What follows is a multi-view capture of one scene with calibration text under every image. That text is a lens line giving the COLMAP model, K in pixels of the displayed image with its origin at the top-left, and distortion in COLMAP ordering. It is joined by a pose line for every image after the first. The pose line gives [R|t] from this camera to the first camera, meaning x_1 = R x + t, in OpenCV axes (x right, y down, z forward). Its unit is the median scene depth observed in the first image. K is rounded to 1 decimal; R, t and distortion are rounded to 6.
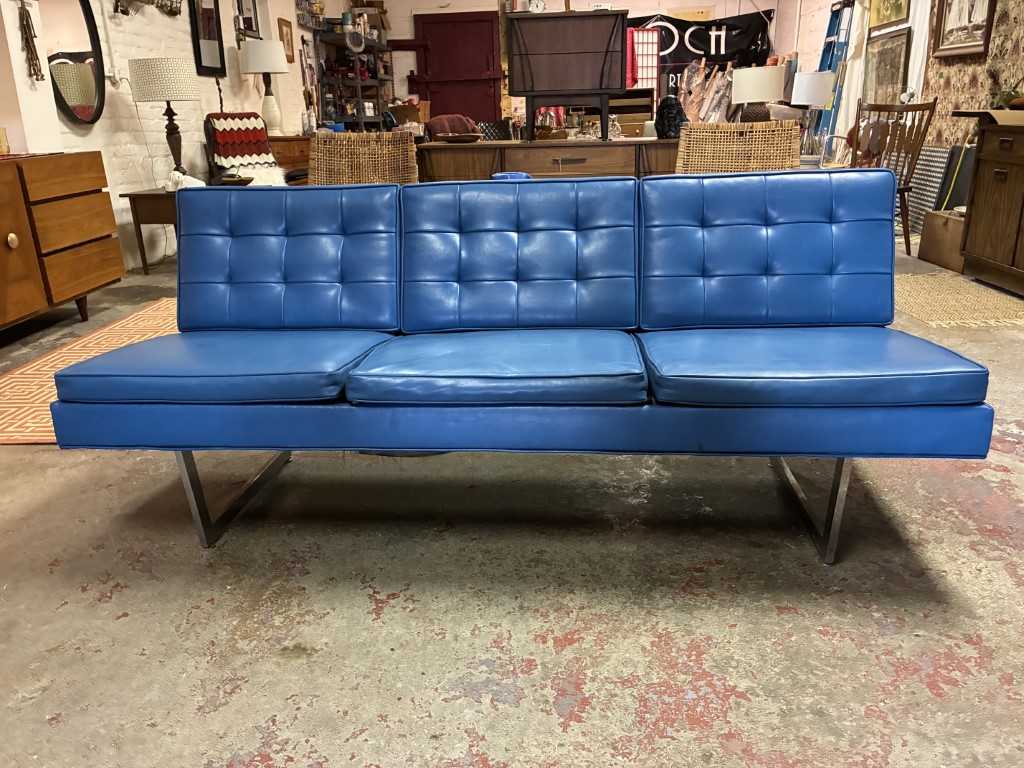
lens RADIAL K [[780.7, 0, 506.8], [0, 780.7, 374.5], [0, 0, 1]] dist [0.052888, -0.070114]
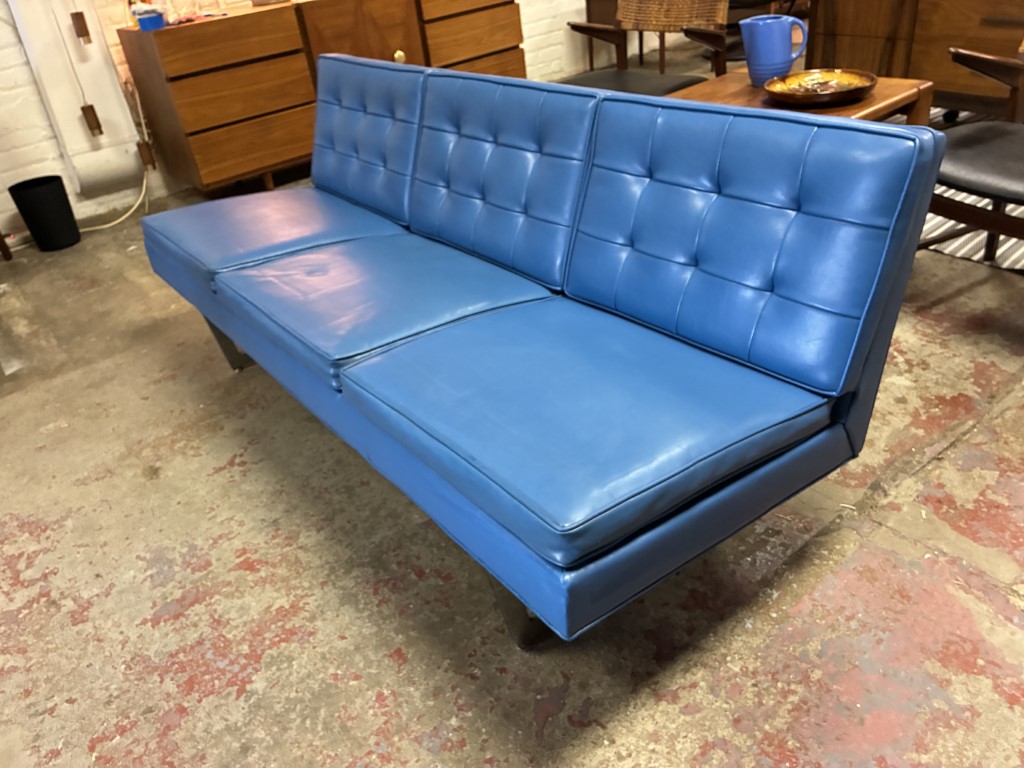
lens RADIAL K [[780.7, 0, 504.2], [0, 780.7, 380.2], [0, 0, 1]] dist [0.052888, -0.070114]
pose [[0.684553, 0.341999, -0.643757, 0.699065], [-0.143992, 0.929154, 0.340500, -0.246265], [0.714600, -0.140394, 0.685300, 0.393332]]
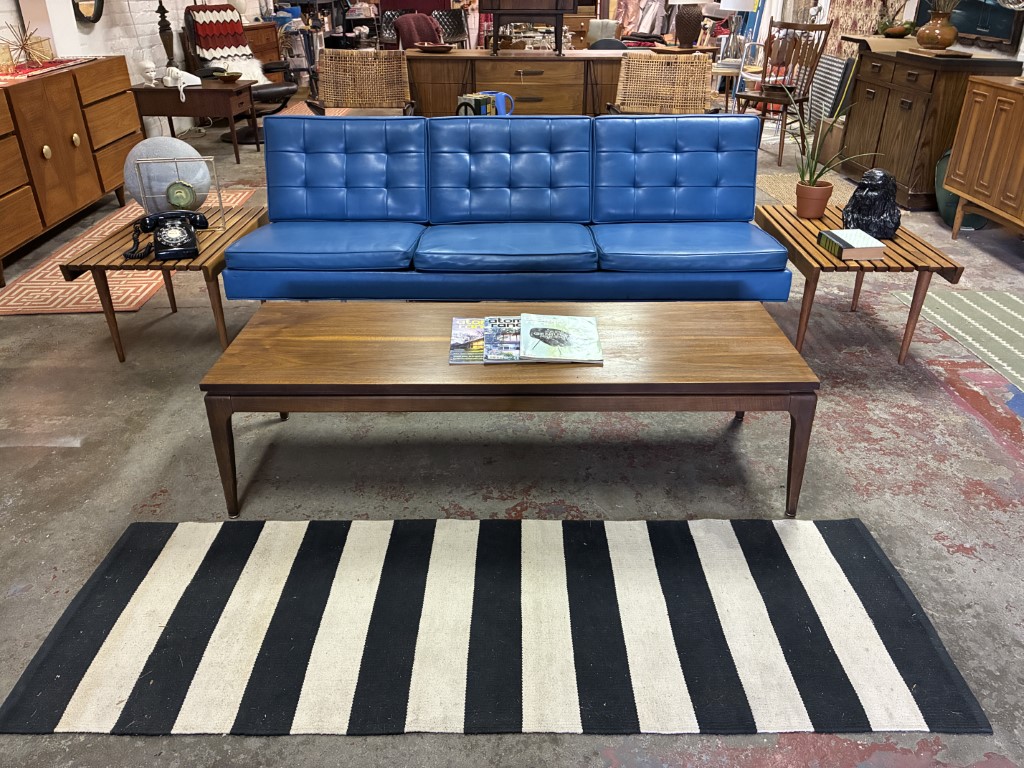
lens RADIAL K [[780.7, 0, 512.0], [0, 780.7, 382.7], [0, 0, 1]] dist [0.052888, -0.070114]
pose [[0.996148, -0.011897, 0.086877, -0.119054], [-0.002133, 0.987173, 0.159639, 0.005430], [-0.087662, -0.159209, 0.983345, -0.523472]]
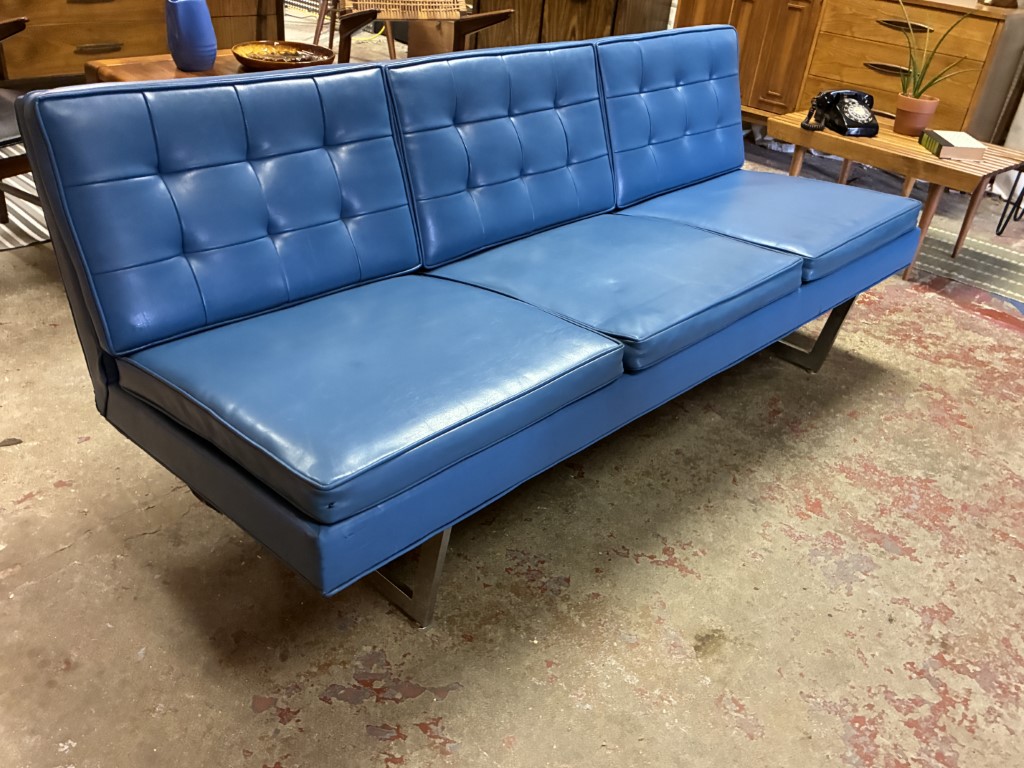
lens RADIAL K [[868.8, 0, 514.8], [0, 868.8, 384.9], [0, 0, 1]] dist [0.025893, -0.008781]
pose [[0.615860, -0.330147, 0.715346, -0.767903], [0.144170, 0.939859, 0.309645, -0.209010], [-0.774553, -0.087567, 0.626419, 0.412336]]
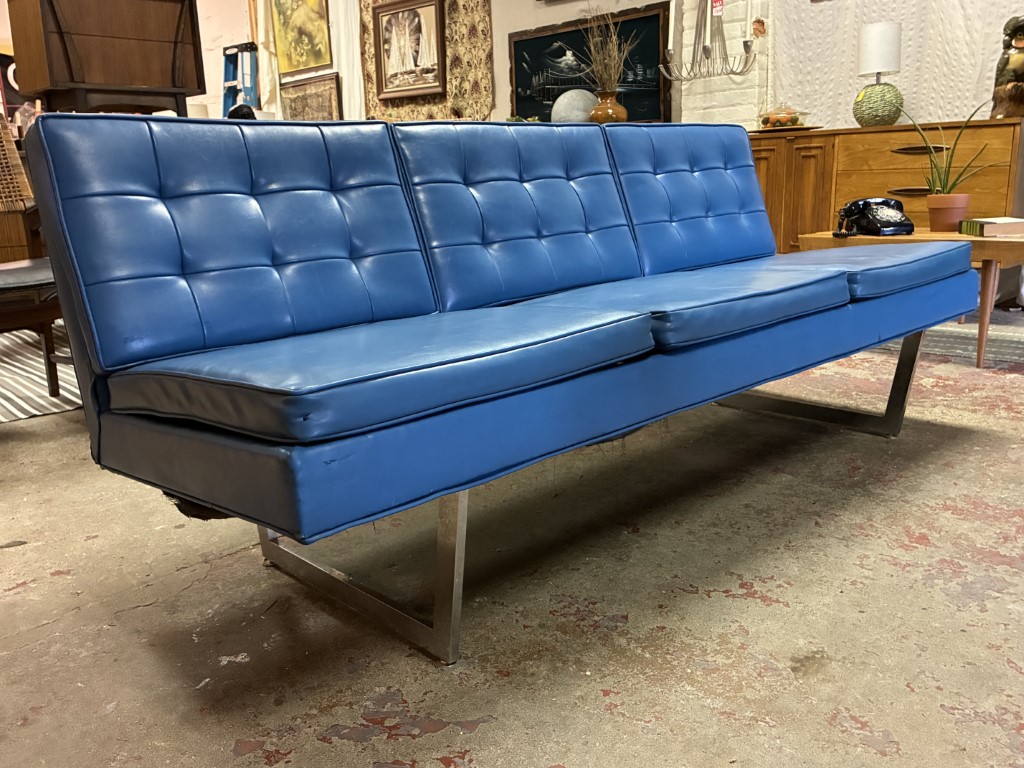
lens RADIAL K [[868.8, 0, 506.7], [0, 868.8, 375.2], [0, 0, 1]] dist [0.025893, -0.008781]
pose [[0.659929, -0.161127, 0.733847, -0.740077], [0.246747, 0.969037, -0.009127, 0.022885], [-0.709655, 0.187097, 0.679253, 0.440509]]
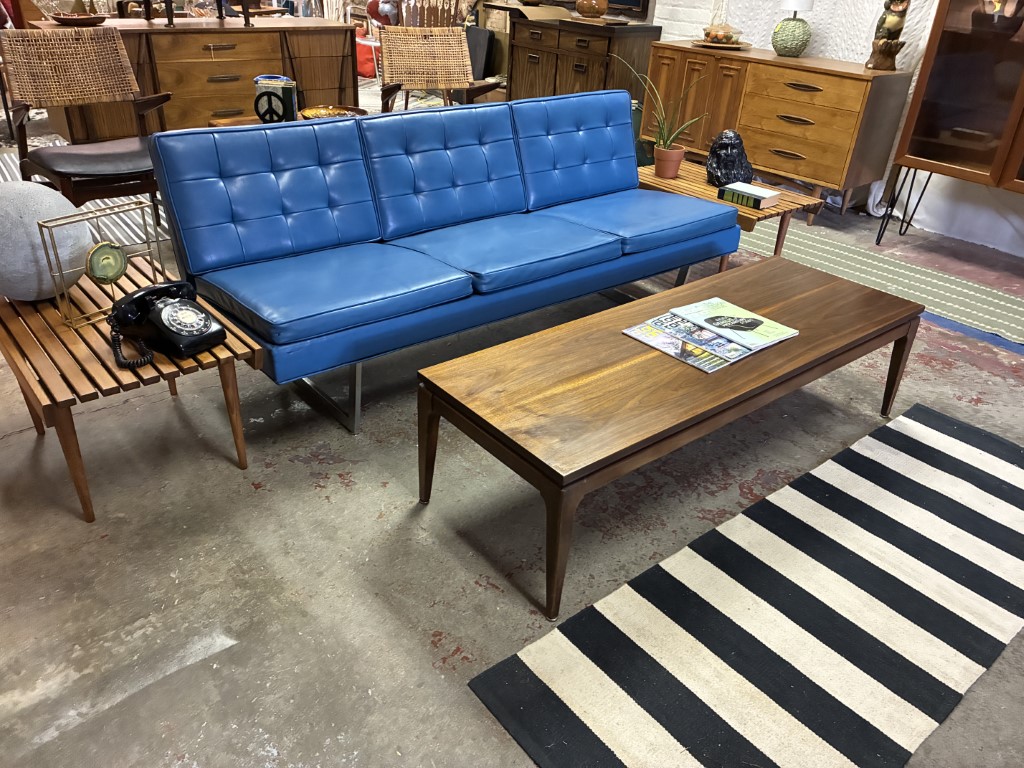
lens RADIAL K [[780.7, 0, 512.8], [0, 780.7, 385.3], [0, 0, 1]] dist [0.052888, -0.070114]
pose [[0.712150, -0.288010, 0.640229, -0.912703], [0.149978, 0.953333, 0.262035, -0.138474], [-0.685820, -0.090588, 0.722111, -0.080236]]
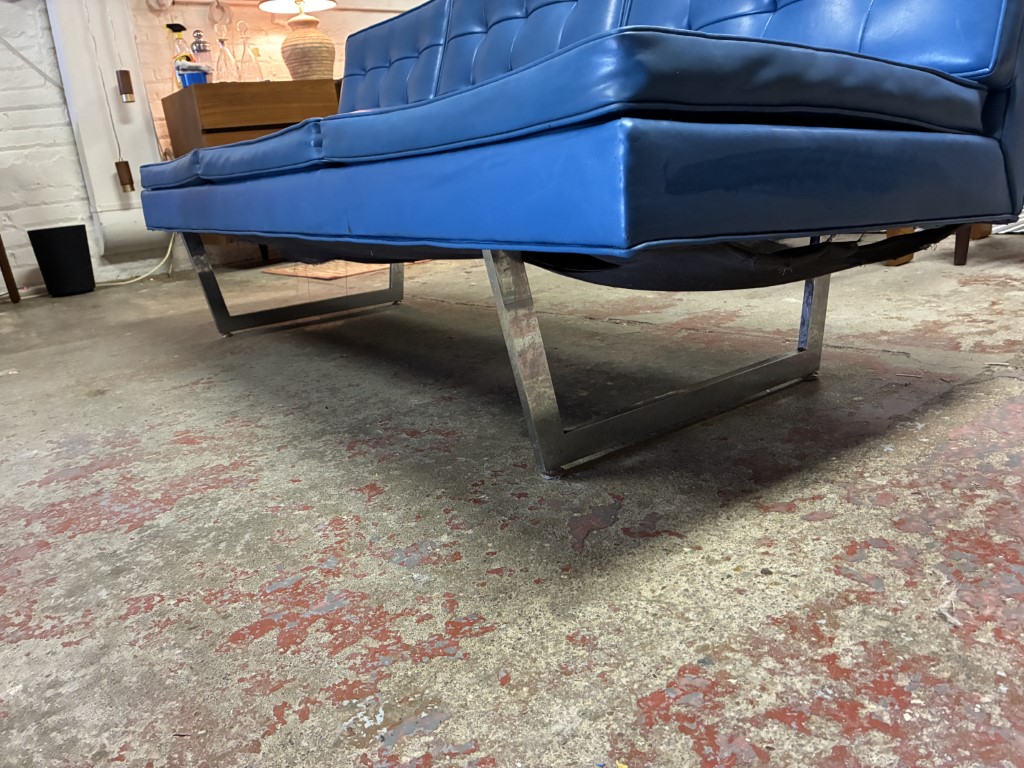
lens RADIAL K [[780.7, 0, 506.0], [0, 780.7, 373.2], [0, 0, 1]] dist [0.052888, -0.070114]
pose [[0.653269, 0.165432, -0.738831, 0.664123], [-0.155407, 0.984358, 0.082999, 0.108446], [0.741005, 0.060599, 0.668760, 0.507034]]
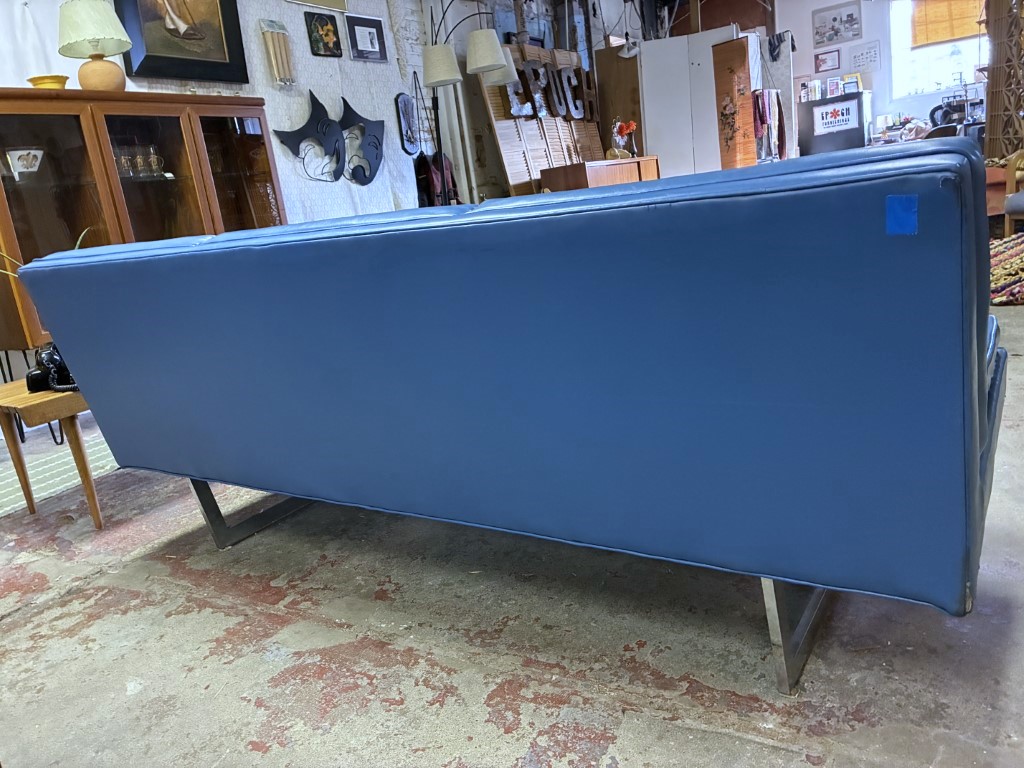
lens RADIAL K [[780.7, 0, 508.4], [0, 780.7, 382.0], [0, 0, 1]] dist [0.052888, -0.070114]
pose [[-0.868087, 0.033498, 0.495281, -0.445998], [0.300096, 0.830179, 0.469834, -0.412605], [-0.395433, 0.556489, -0.730720, 1.556164]]
